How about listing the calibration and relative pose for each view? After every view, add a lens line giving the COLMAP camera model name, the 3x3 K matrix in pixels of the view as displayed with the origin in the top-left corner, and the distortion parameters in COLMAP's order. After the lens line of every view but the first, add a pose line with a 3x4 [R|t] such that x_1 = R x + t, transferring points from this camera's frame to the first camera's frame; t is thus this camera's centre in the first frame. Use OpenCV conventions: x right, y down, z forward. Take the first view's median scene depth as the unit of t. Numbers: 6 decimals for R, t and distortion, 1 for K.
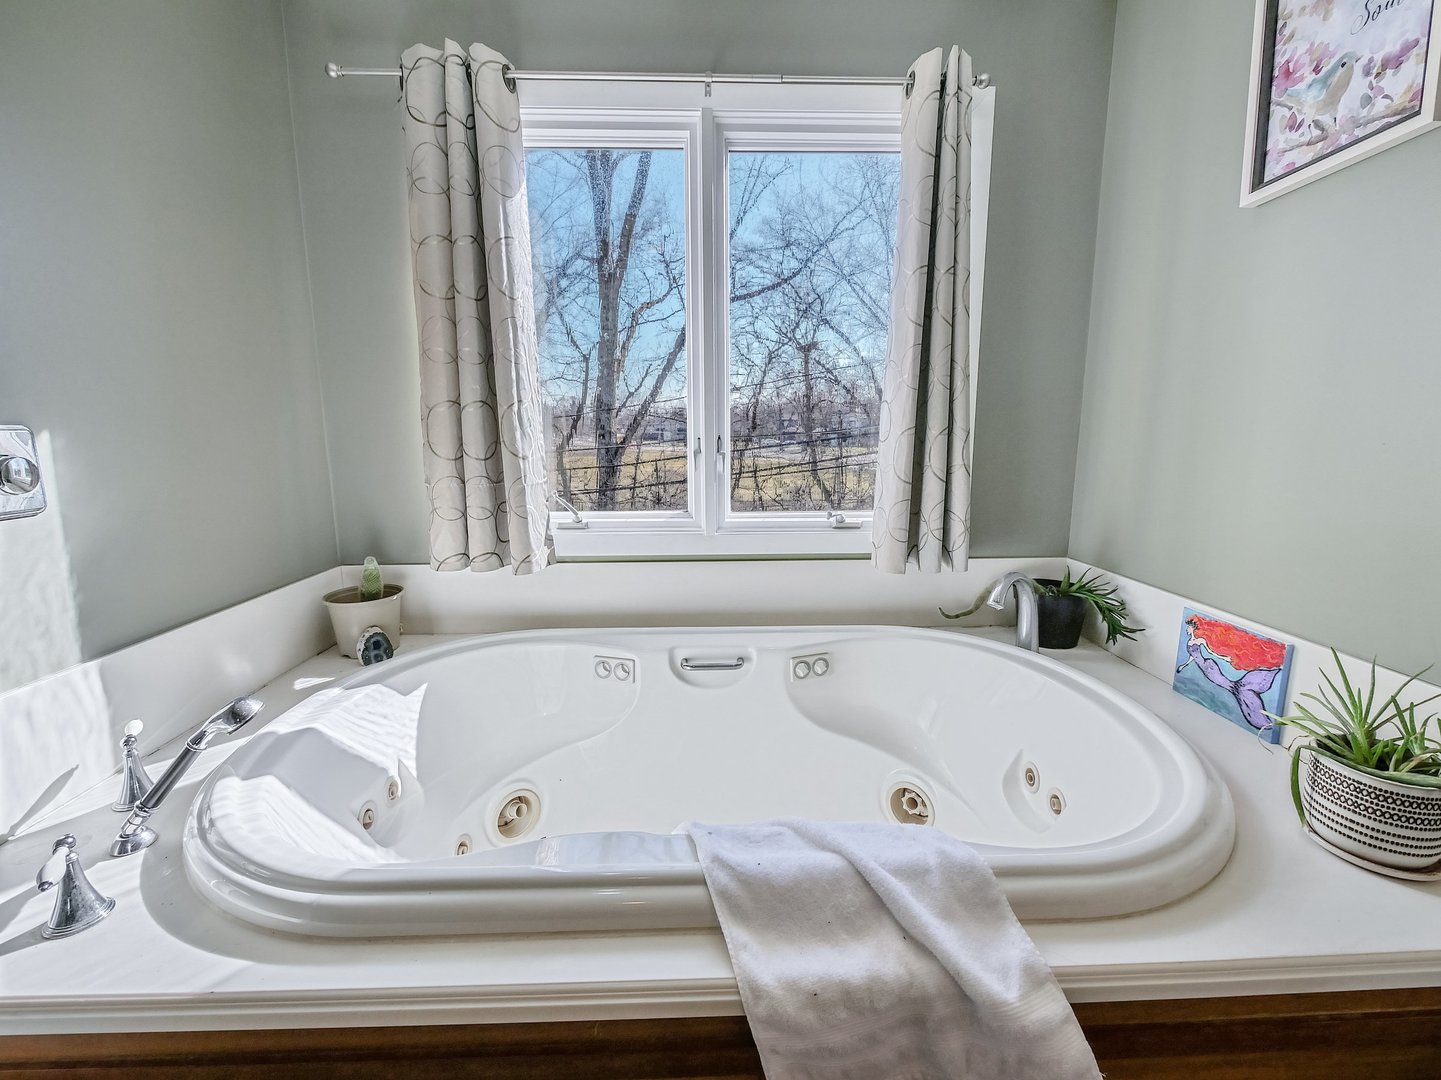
lens RADIAL K [[595.2, 0, 728.4], [0, 595.2, 525.8], [0, 0, 1]] dist [0.003970, 0.000325]
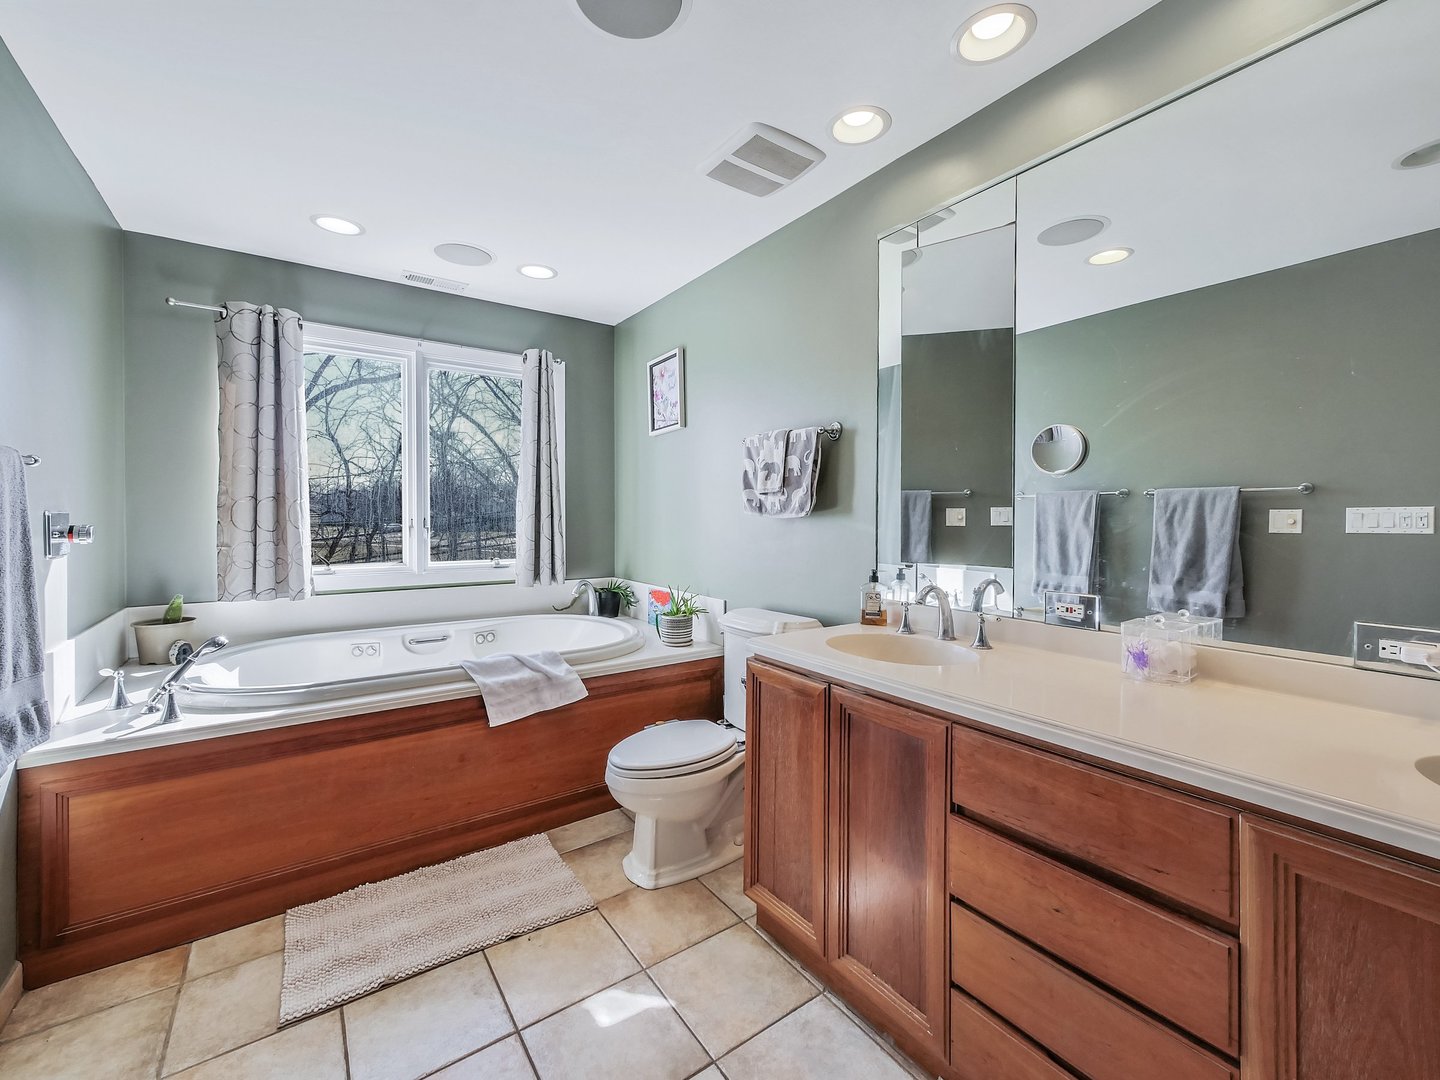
lens RADIAL K [[594.8, 0, 727.9], [0, 594.8, 525.8], [0, 0, 1]] dist [0.003970, 0.000325]
pose [[0.833427, -0.003828, 0.552616, -0.268552], [0.081429, 0.989912, -0.115950, 0.168569], [-0.546597, 0.141635, 0.825331, -1.060150]]
